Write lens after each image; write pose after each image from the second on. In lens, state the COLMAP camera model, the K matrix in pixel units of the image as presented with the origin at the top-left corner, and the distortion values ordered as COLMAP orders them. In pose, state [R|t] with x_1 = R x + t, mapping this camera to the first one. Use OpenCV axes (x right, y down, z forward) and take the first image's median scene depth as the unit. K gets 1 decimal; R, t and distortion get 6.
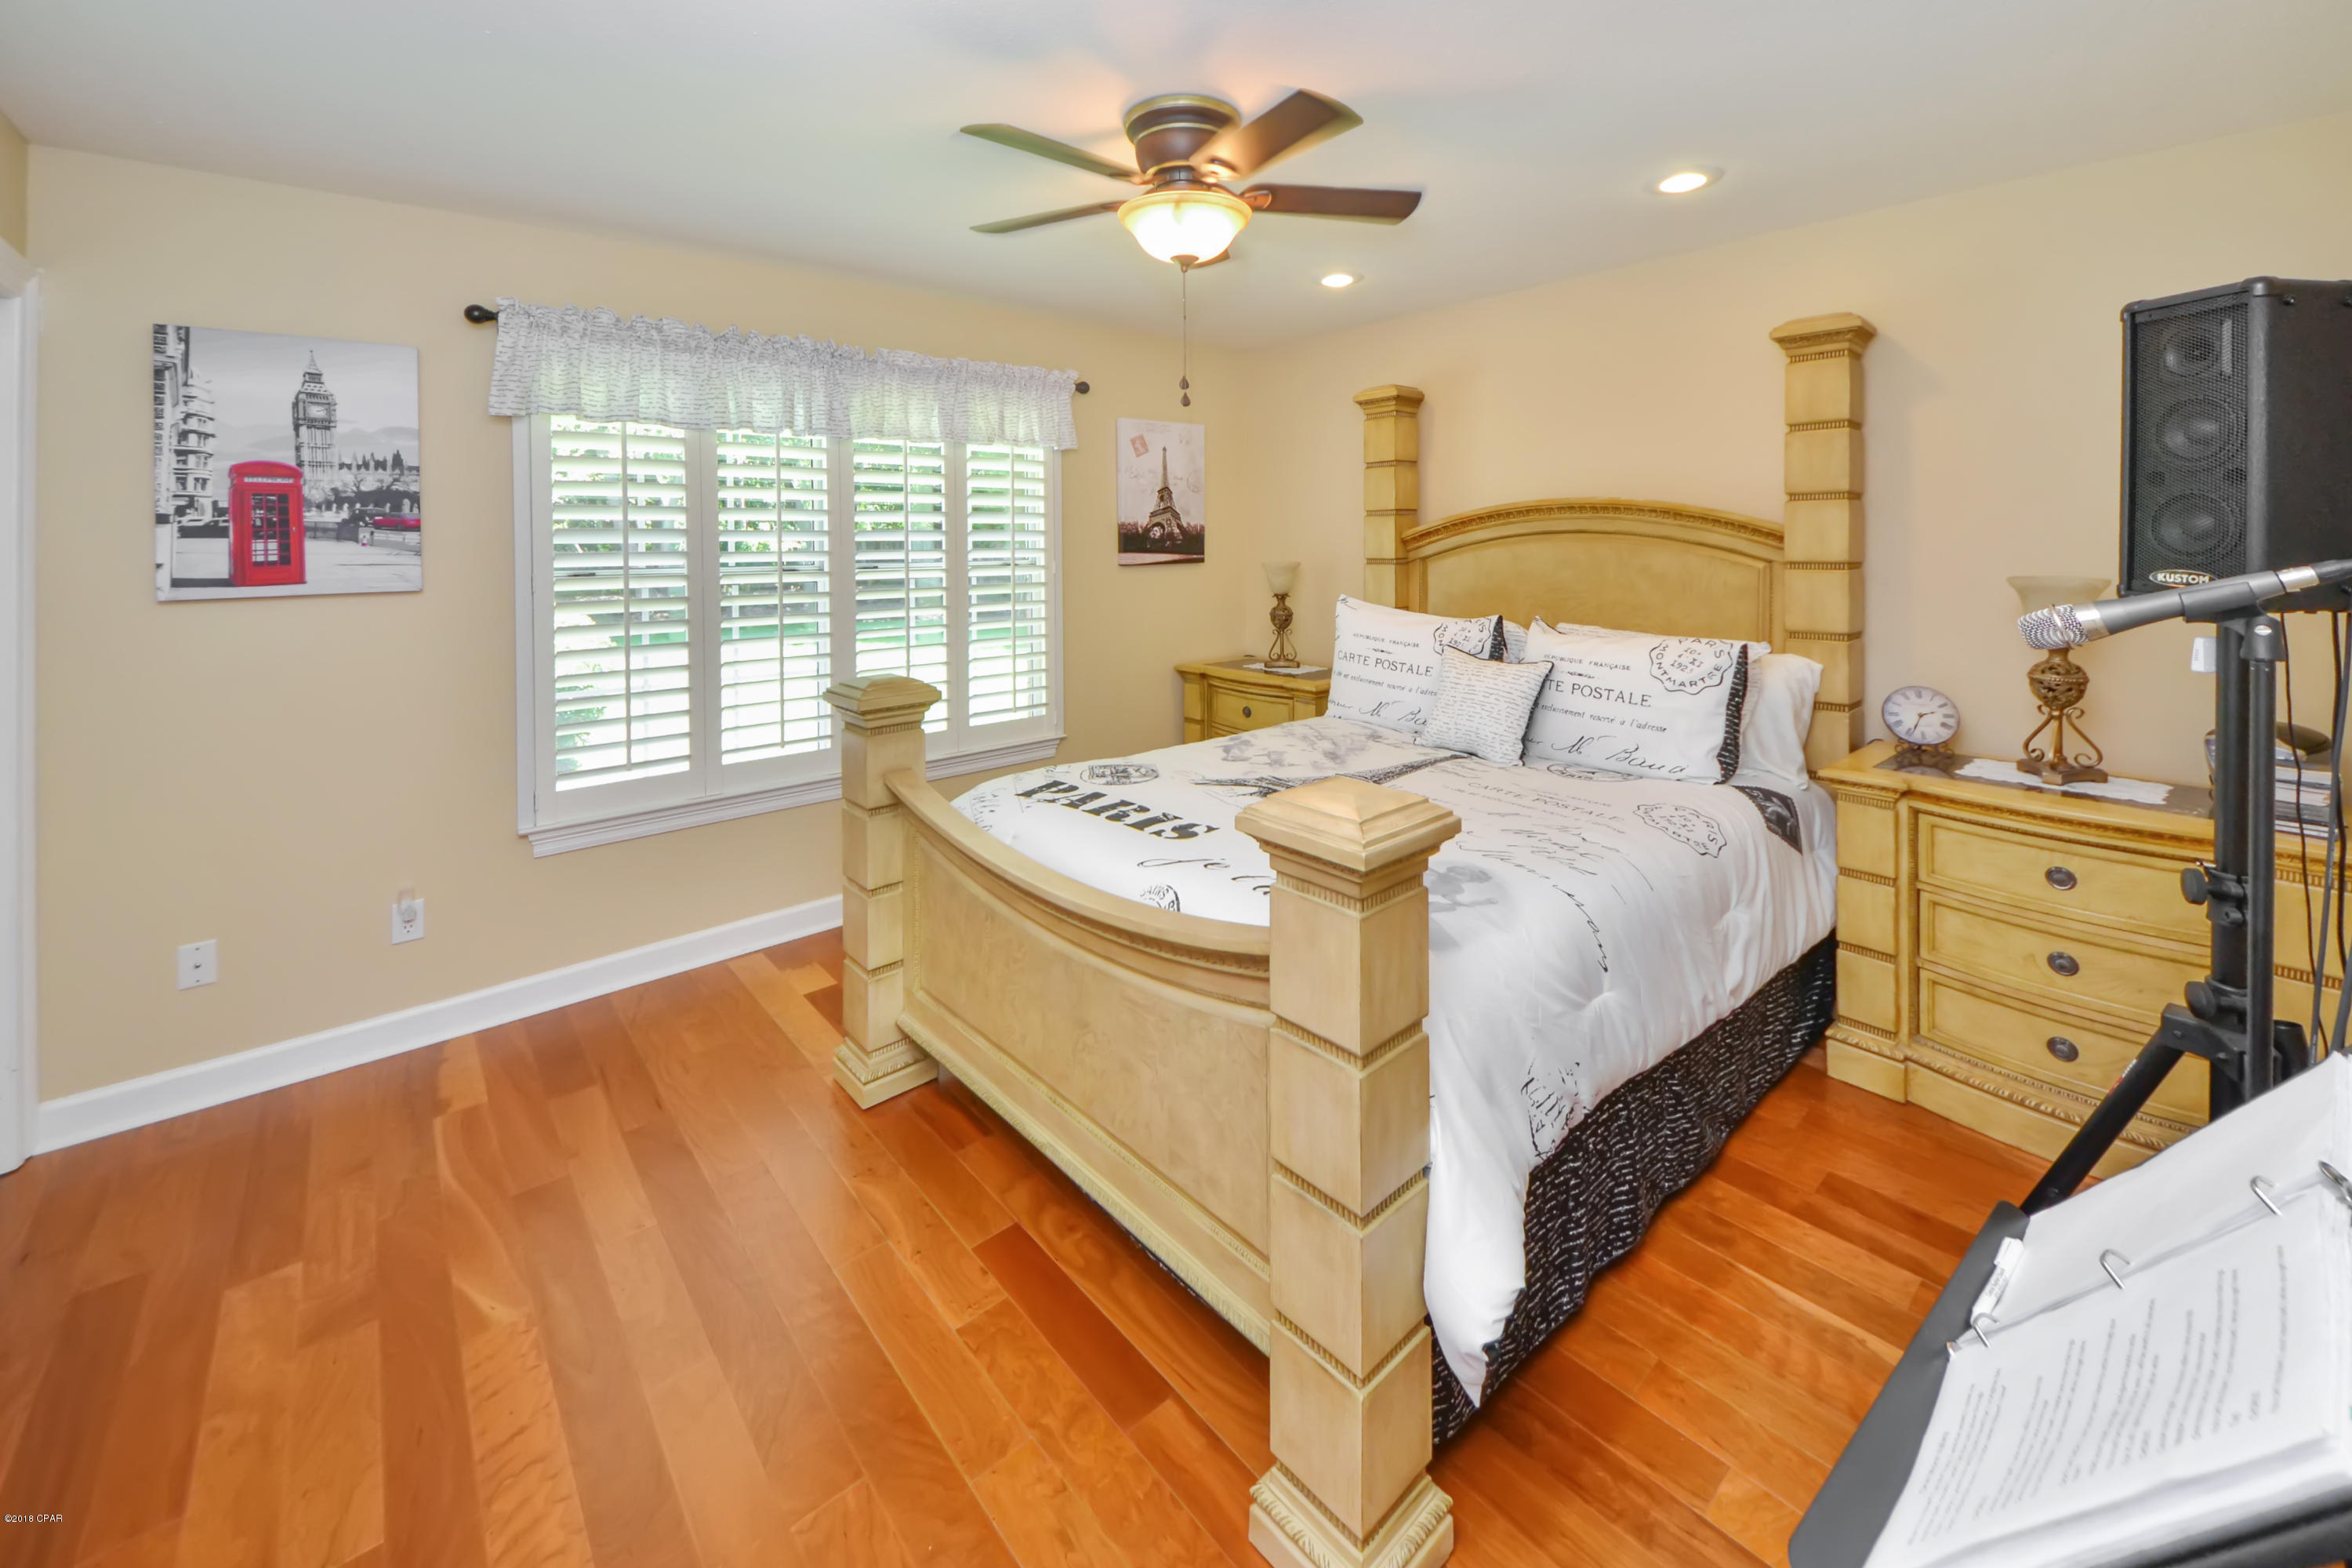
lens RADIAL K [[944.6, 0, 1175.0], [0, 944.6, 742.5], [0, 0, 1]] dist [0.012807, -0.000011]
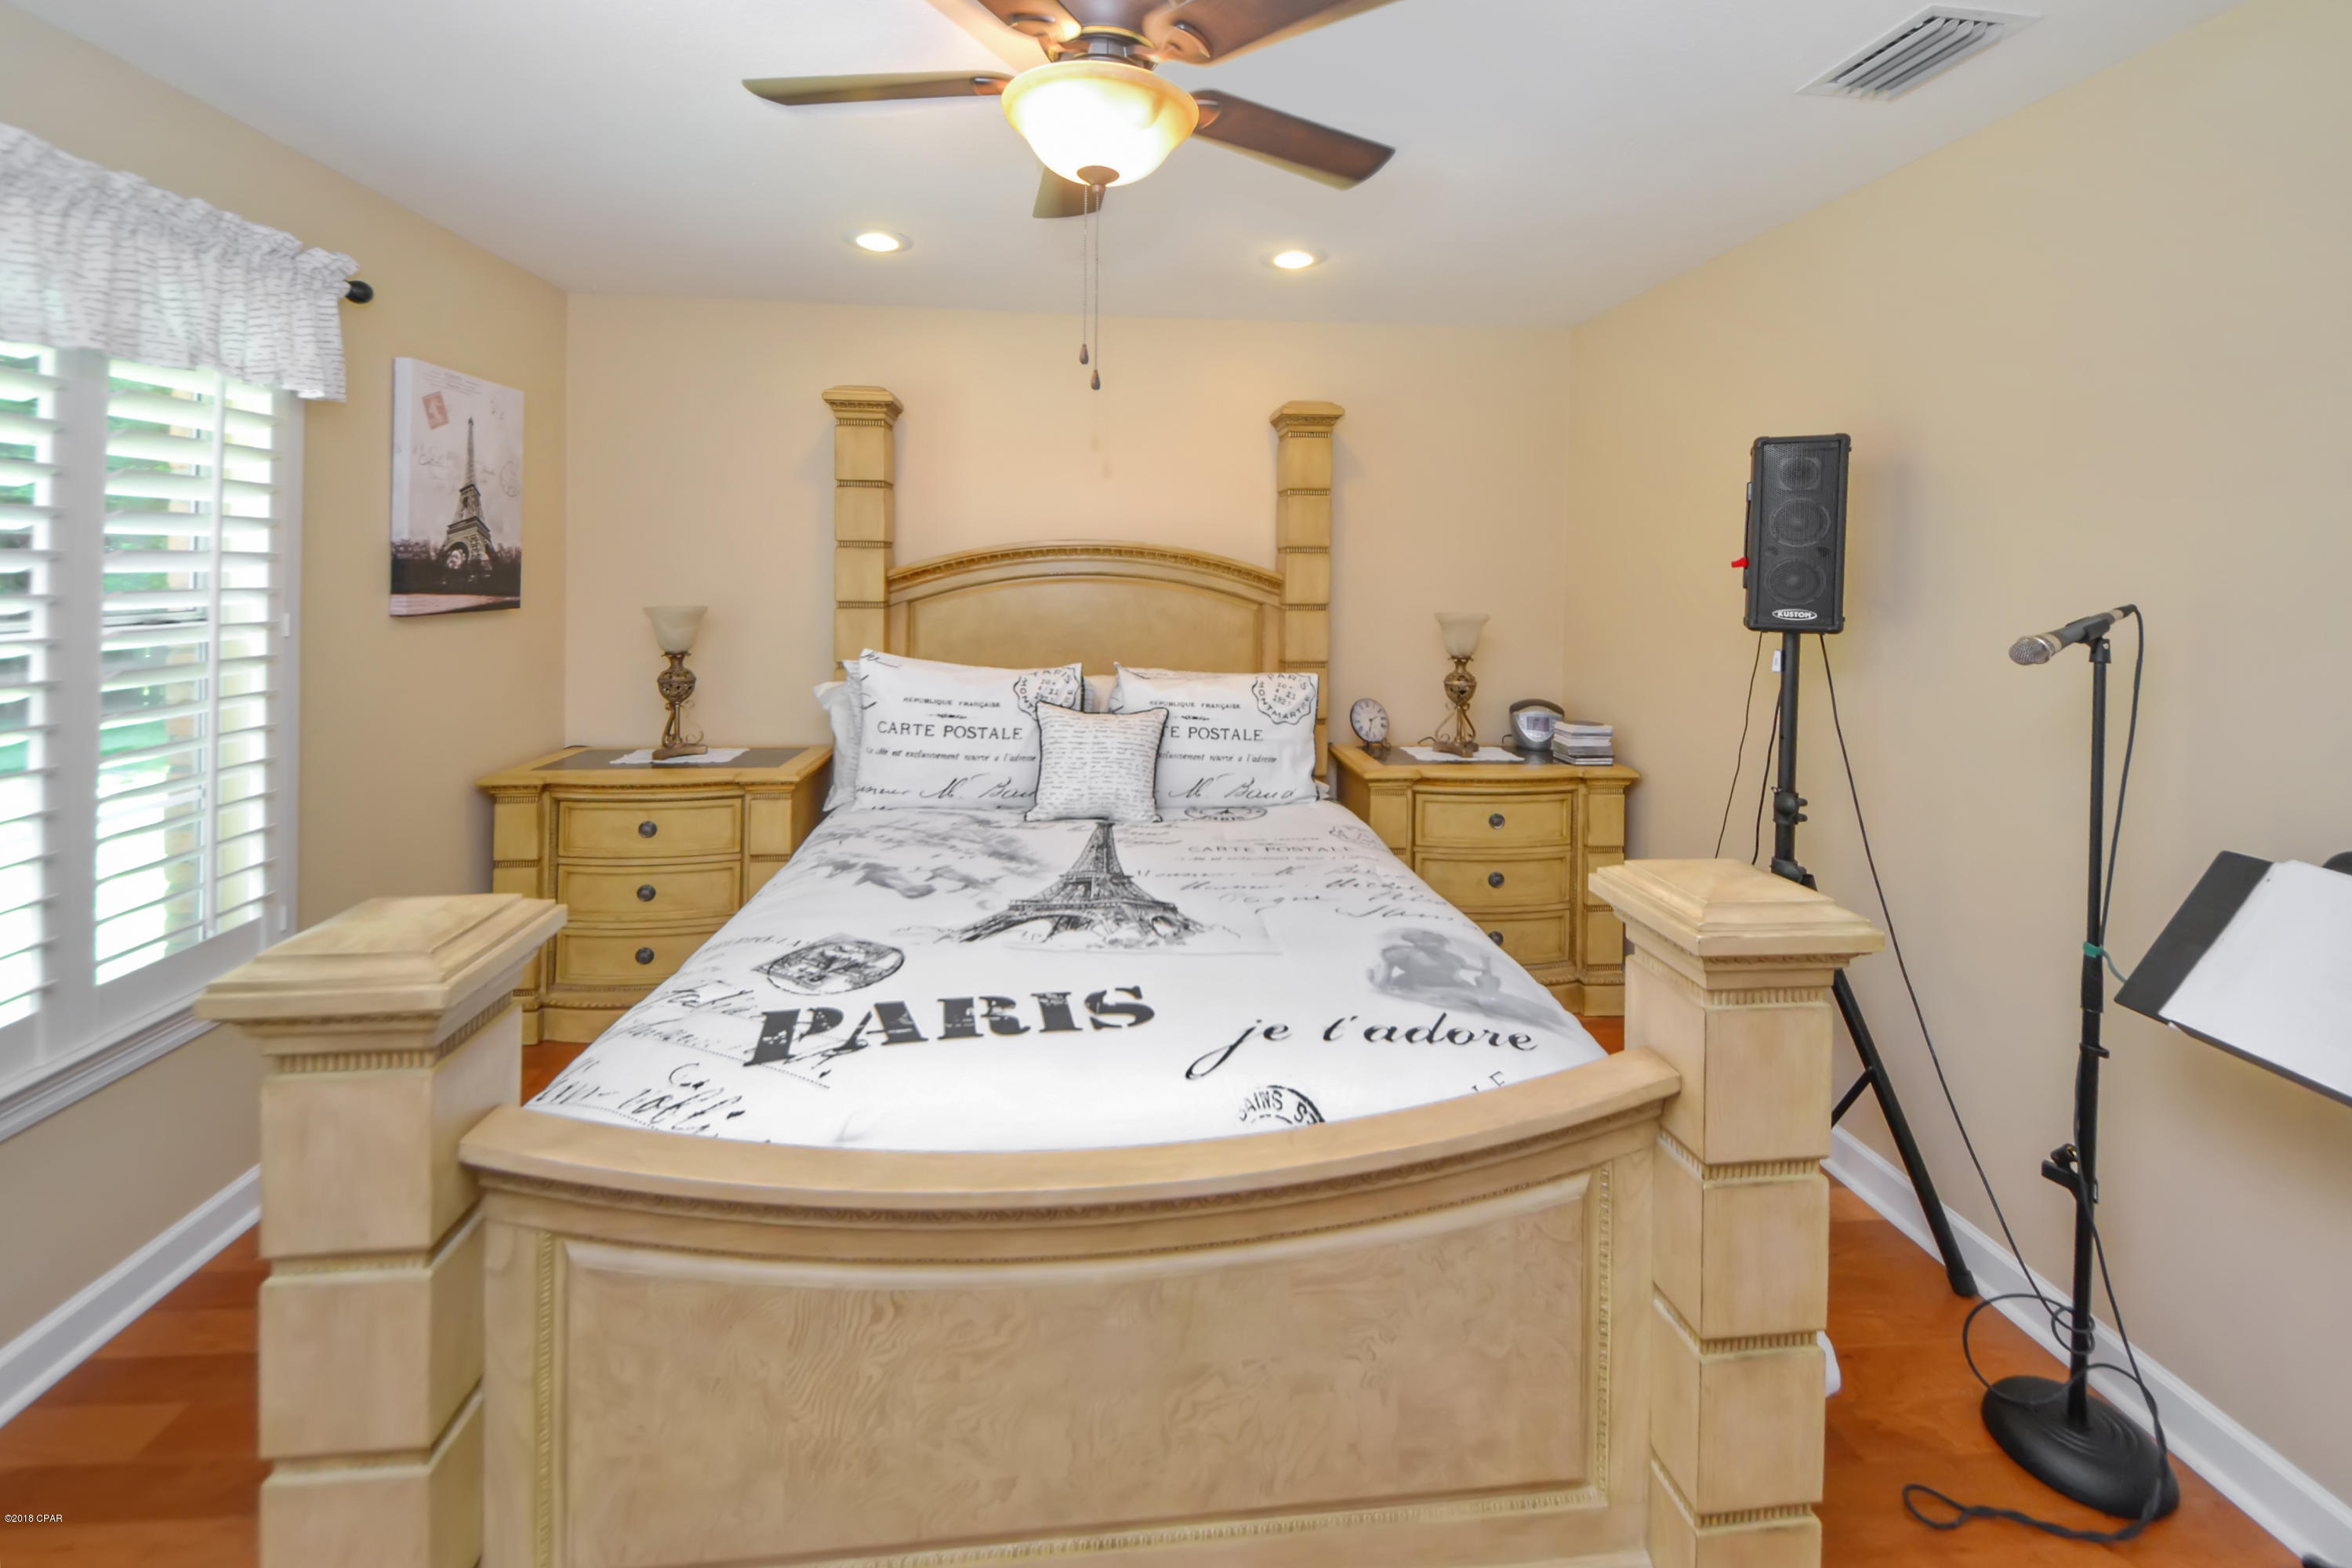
lens RADIAL K [[944.6, 0, 1175.0], [0, 944.6, 742.5], [0, 0, 1]] dist [0.012807, -0.000011]
pose [[0.556426, -0.127708, 0.821024, -0.344977], [0.161097, 0.985949, 0.044183, -0.080144], [-0.815131, 0.107680, 0.569181, 0.390413]]
